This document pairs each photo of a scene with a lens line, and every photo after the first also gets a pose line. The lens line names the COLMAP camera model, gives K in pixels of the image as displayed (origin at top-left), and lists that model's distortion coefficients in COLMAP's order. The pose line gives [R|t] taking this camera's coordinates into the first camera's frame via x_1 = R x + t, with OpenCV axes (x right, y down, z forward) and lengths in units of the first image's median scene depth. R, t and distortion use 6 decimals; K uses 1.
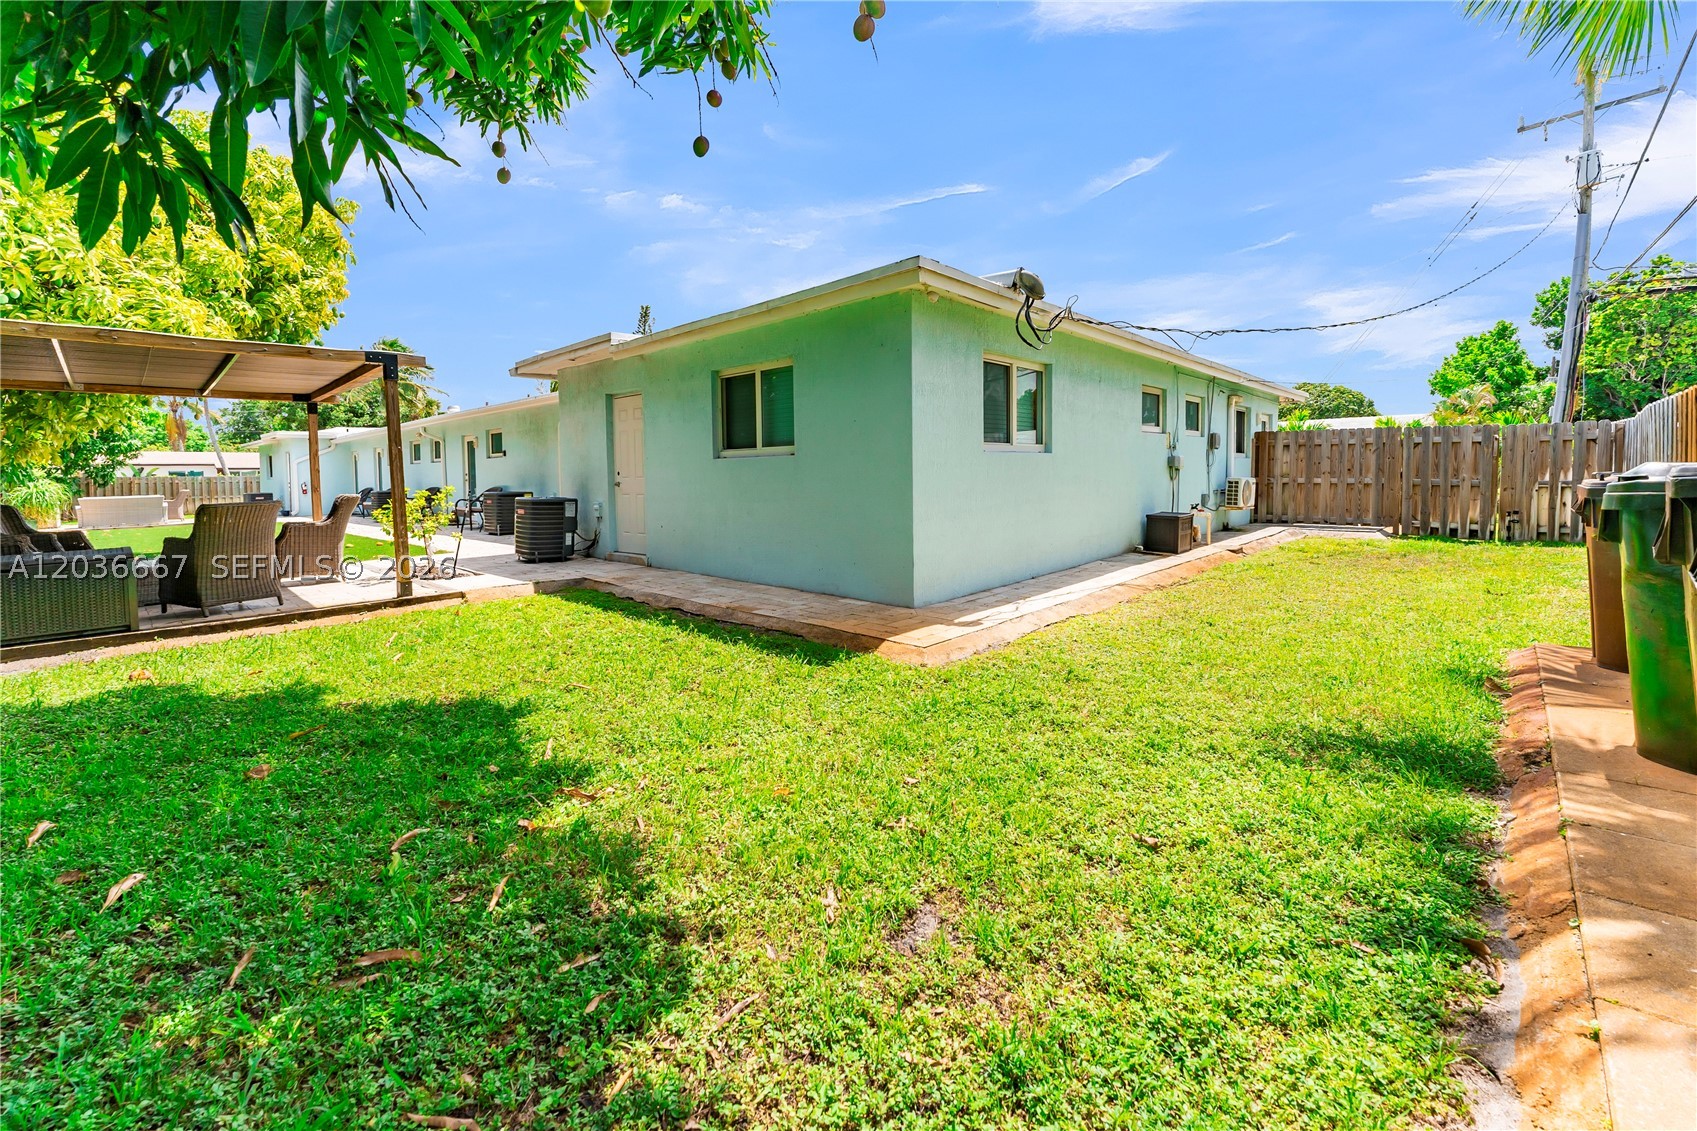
lens RADIAL K [[705.4, 0, 849.5], [0, 705.4, 509.9], [0, 0, 1]] dist [-0.003288, -0.000123]
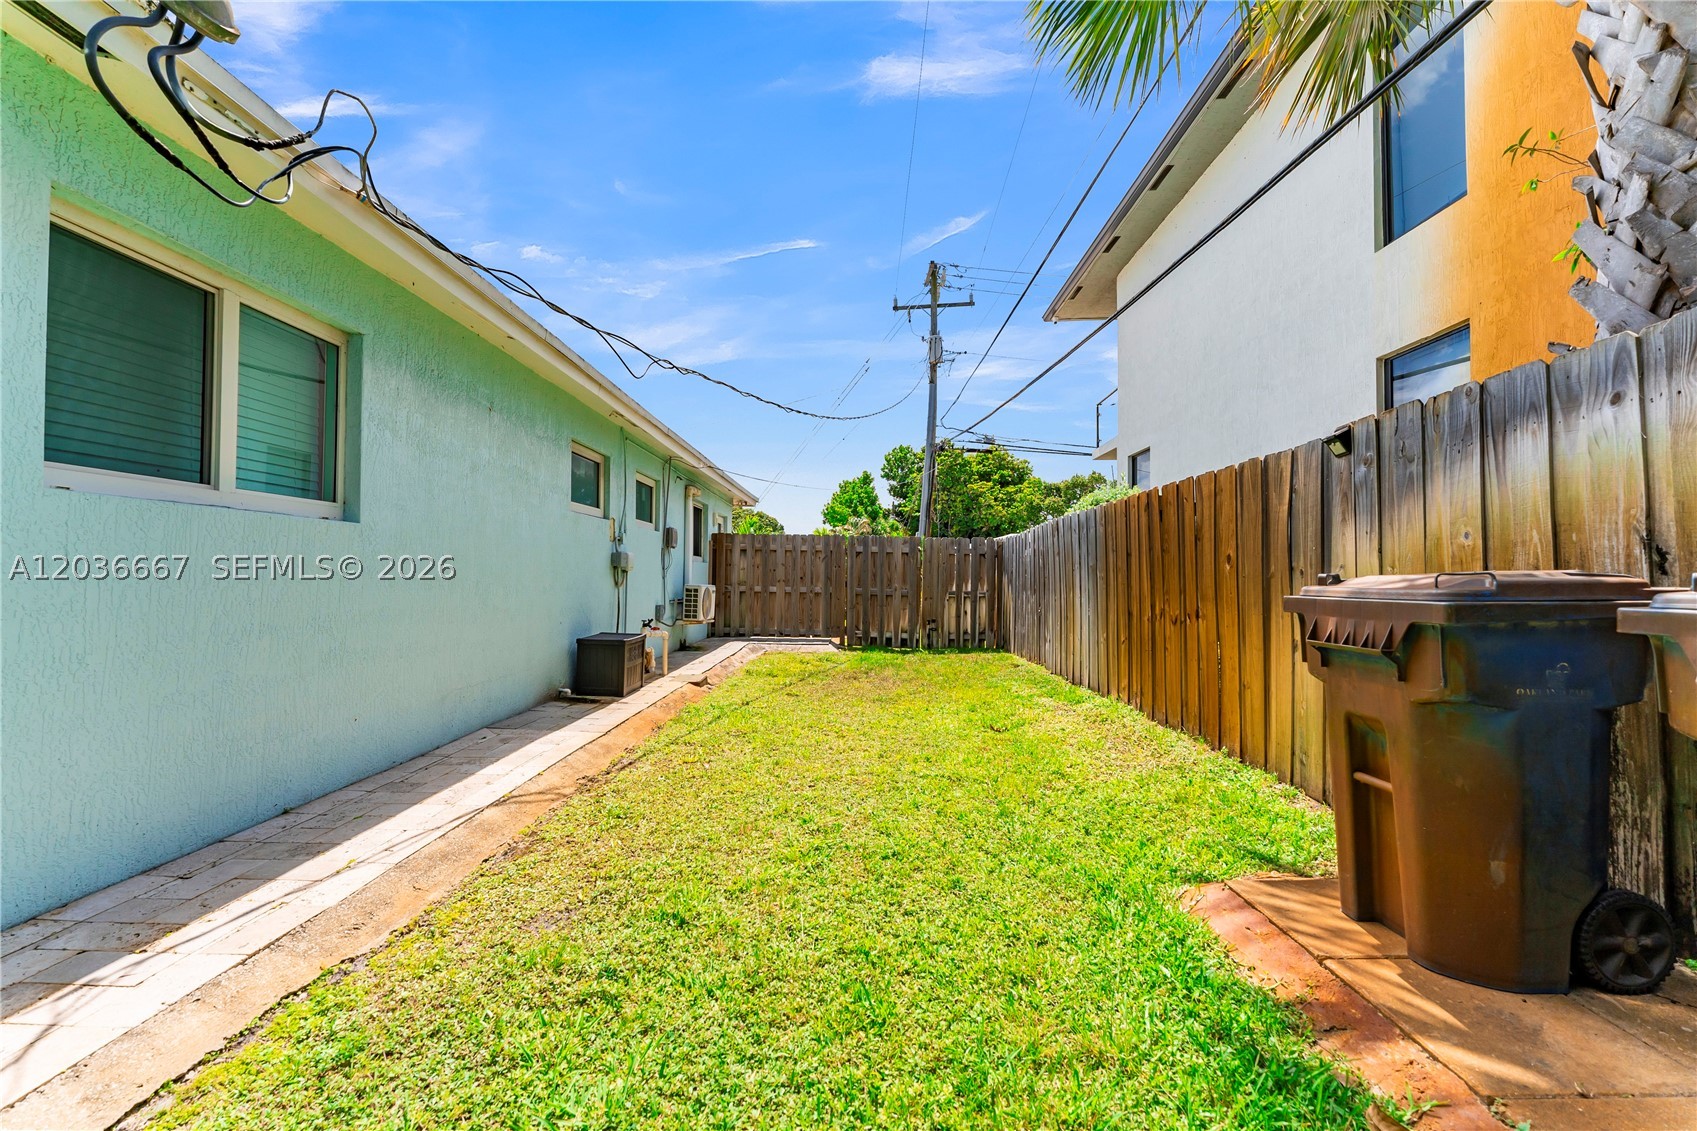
lens RADIAL K [[680.6, 0, 845.0], [0, 680.6, 564.3], [0, 0, 1]] dist [0.000389, -0.000028]
pose [[0.740544, 0.034240, 0.671135, 0.149324], [0.017978, 0.997334, -0.070721, -0.010366], [-0.671767, 0.064438, 0.737954, 0.303756]]
